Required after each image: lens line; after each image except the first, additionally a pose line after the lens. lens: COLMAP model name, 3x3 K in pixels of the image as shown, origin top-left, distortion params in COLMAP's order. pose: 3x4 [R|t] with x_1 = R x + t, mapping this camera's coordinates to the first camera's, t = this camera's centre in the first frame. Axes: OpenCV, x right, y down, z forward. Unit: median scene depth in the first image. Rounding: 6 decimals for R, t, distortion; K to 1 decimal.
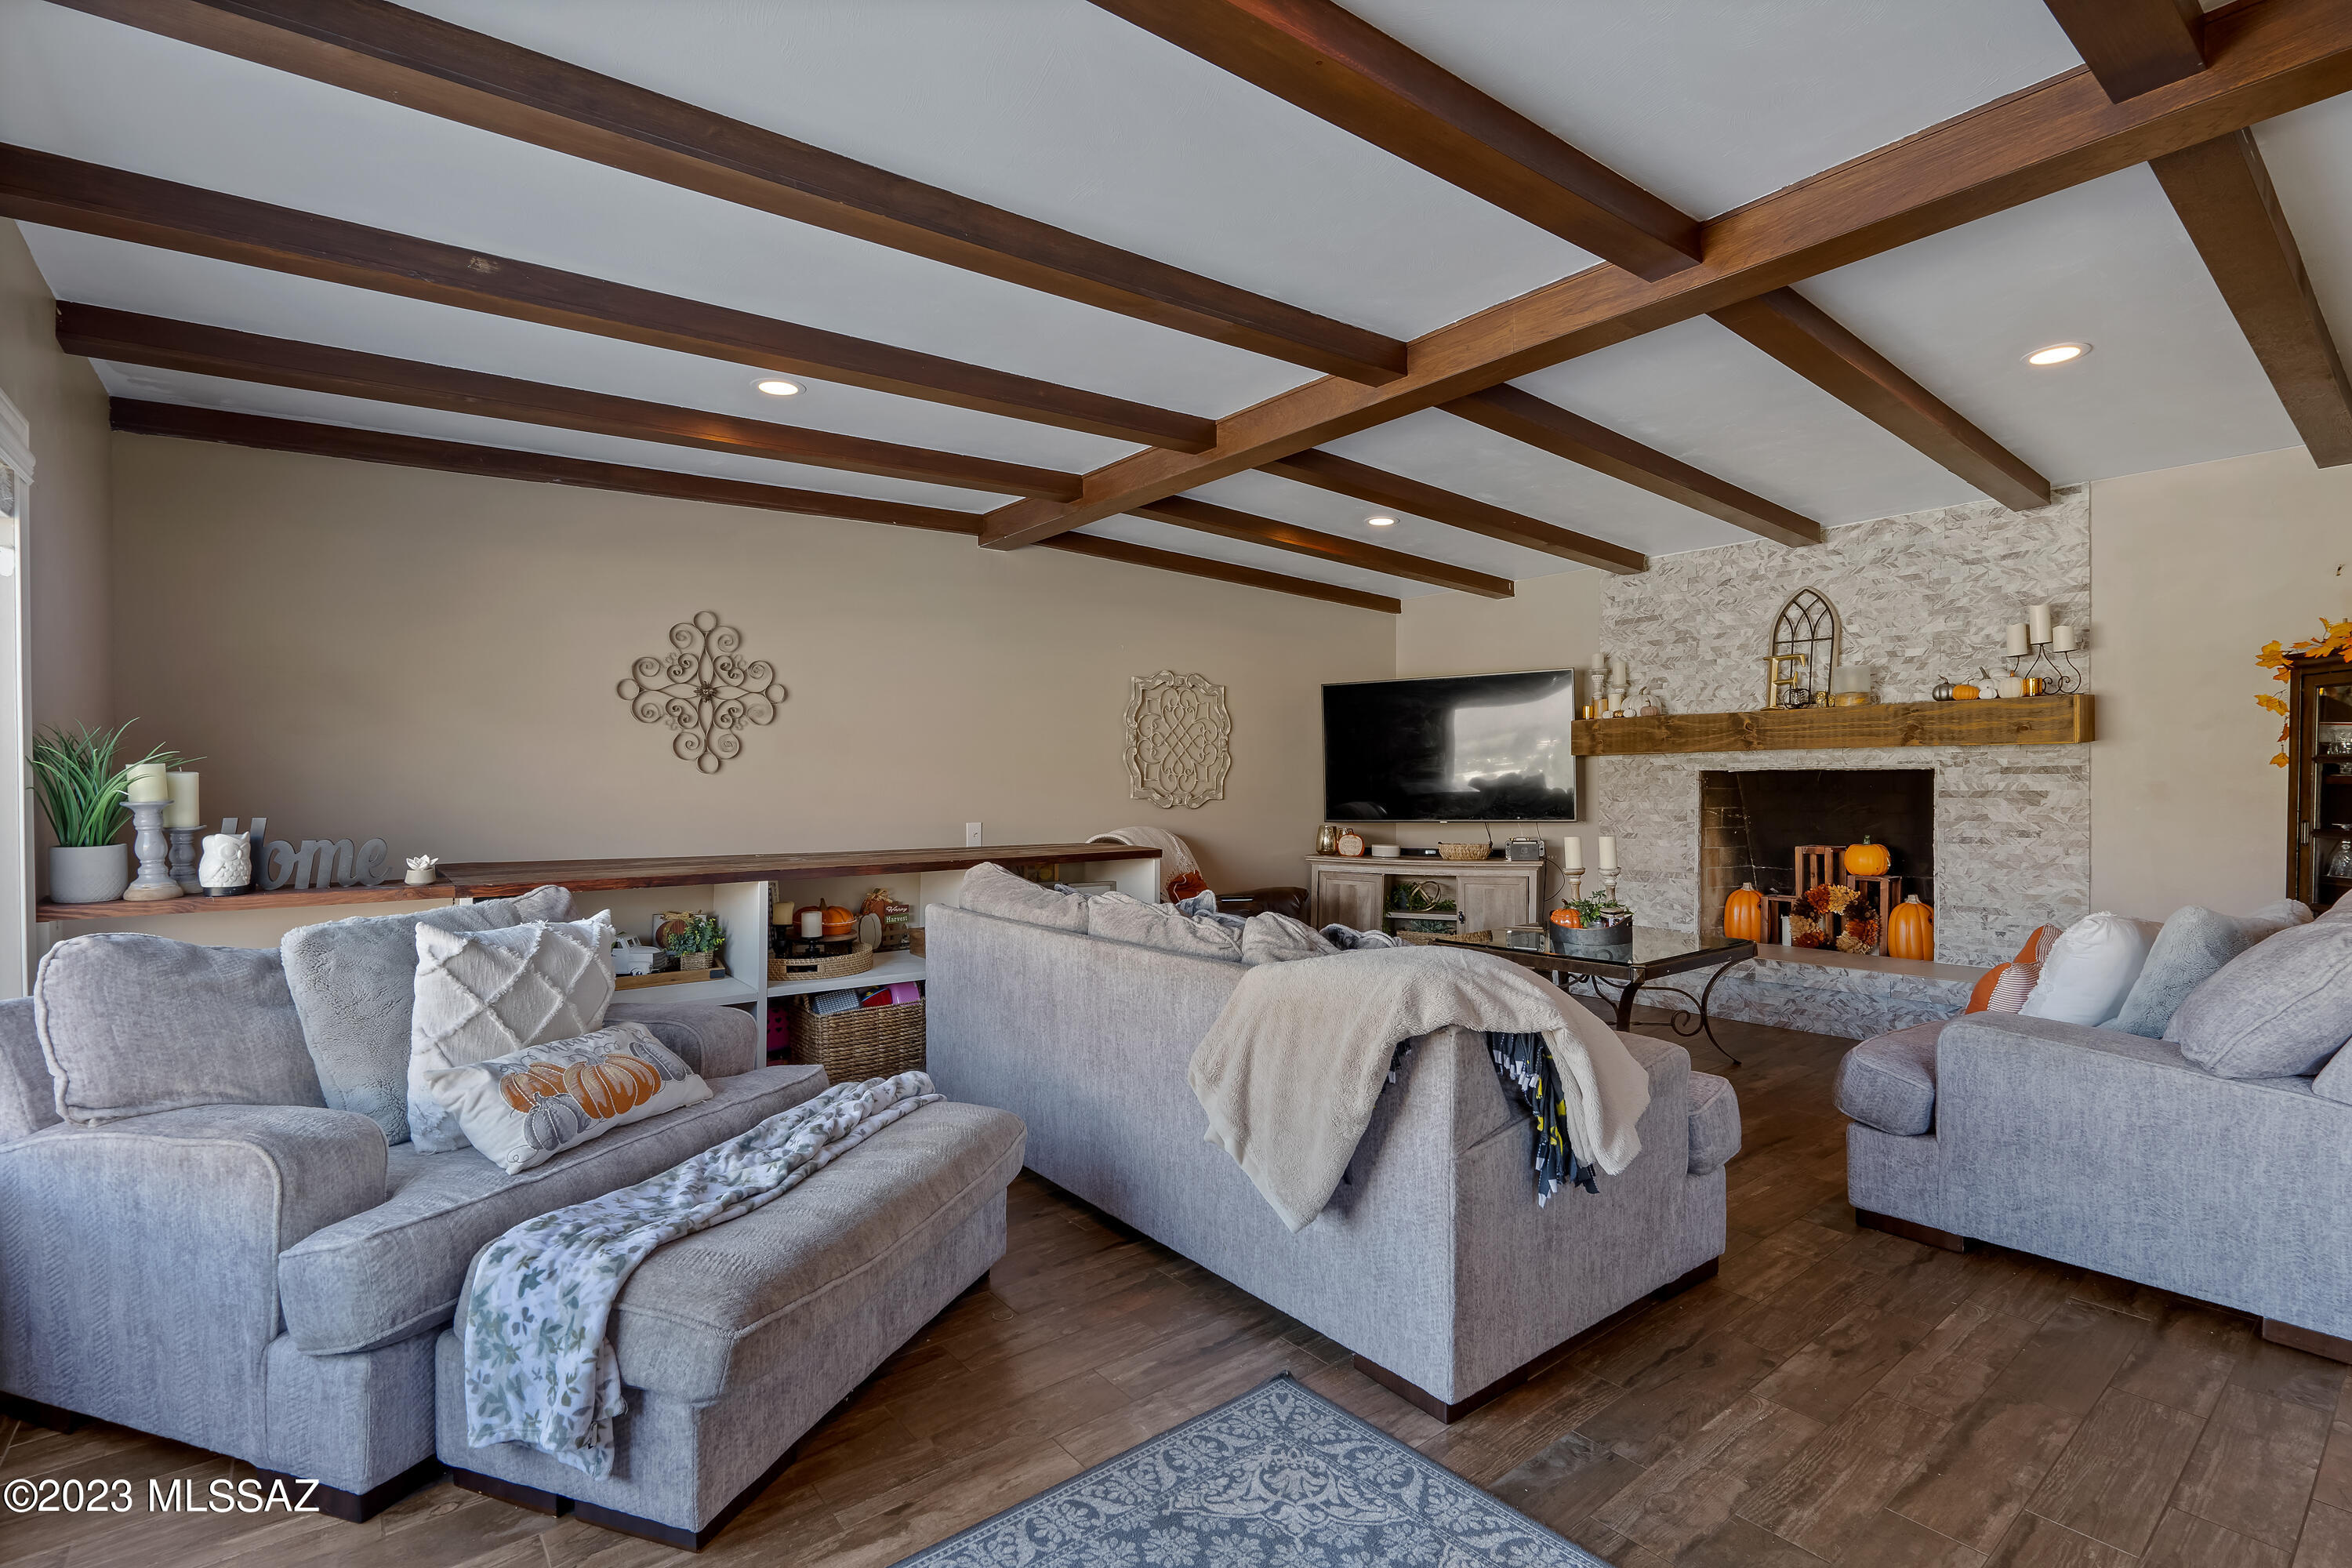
lens RADIAL K [[1077.2, 0, 1150.4], [0, 1077.2, 800.4], [0, 0, 1]] dist [-0.007849, 0.002393]
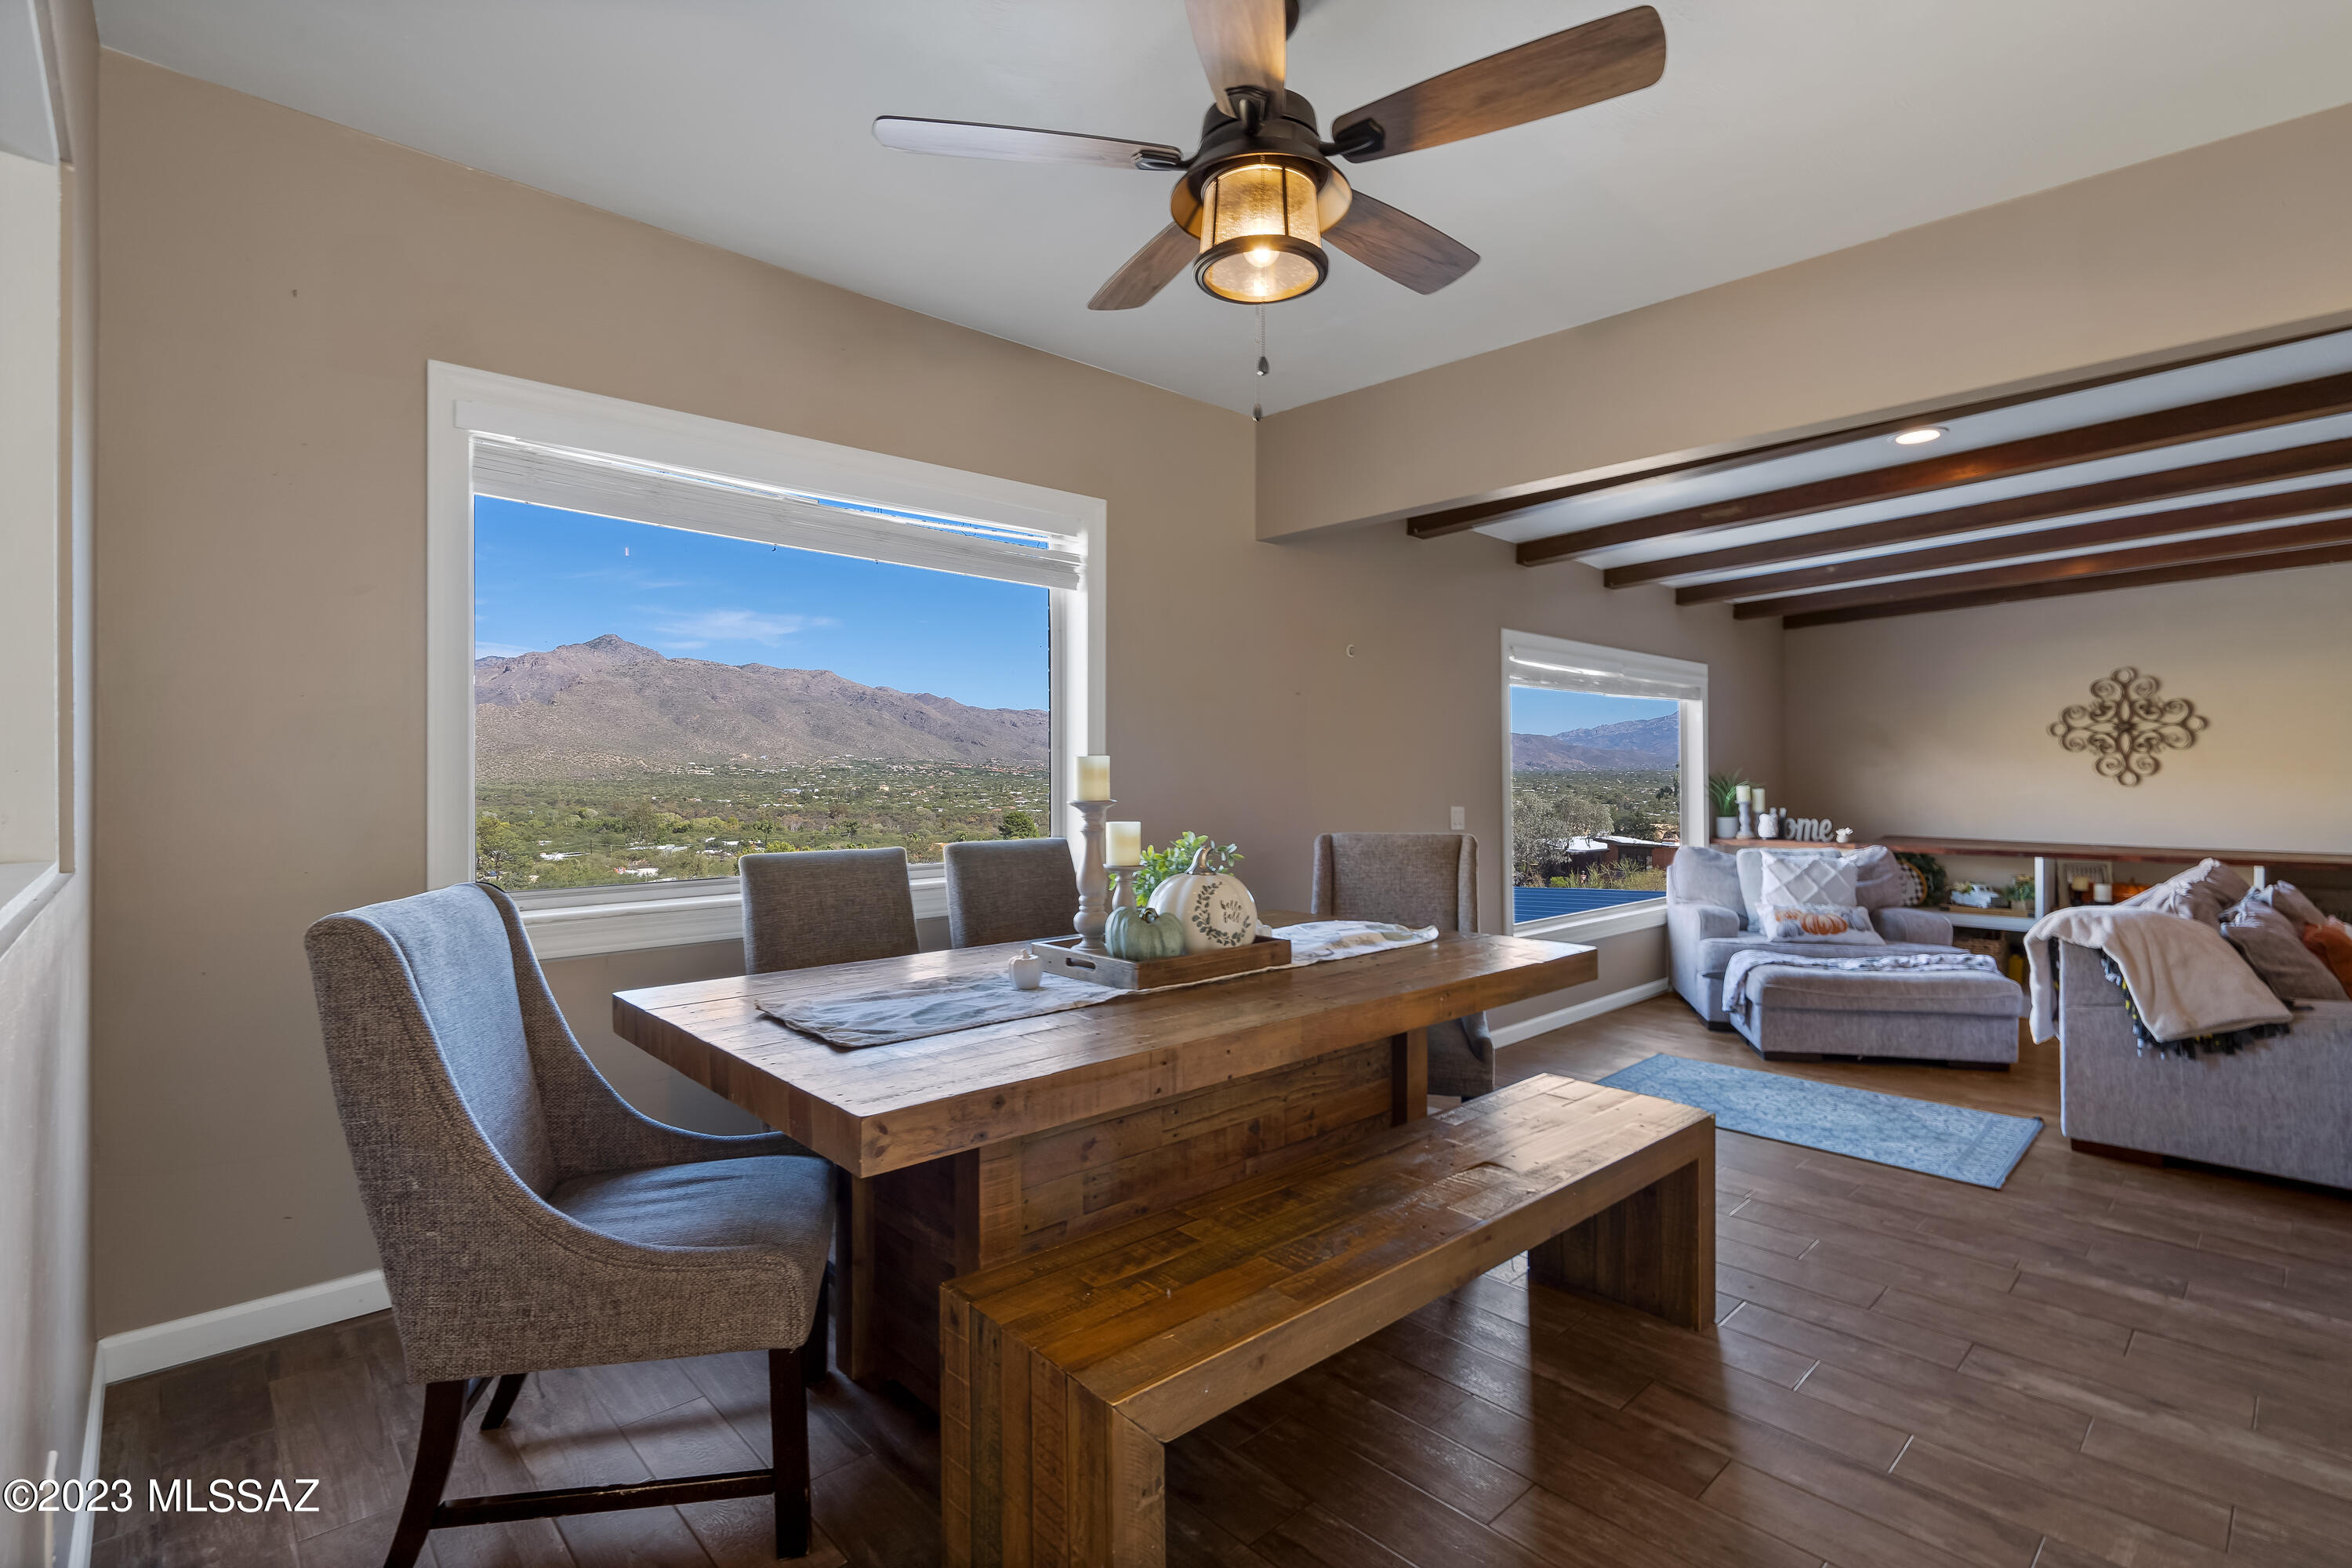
lens RADIAL K [[1077.2, 0, 1189.6], [0, 1077.2, 776.7], [0, 0, 1]] dist [-0.007849, 0.002393]
pose [[0.089825, 0.008411, -0.995922, 0.871879], [-0.010586, 0.999916, 0.007490, -0.035902], [0.995901, 0.009870, 0.089907, -0.320840]]
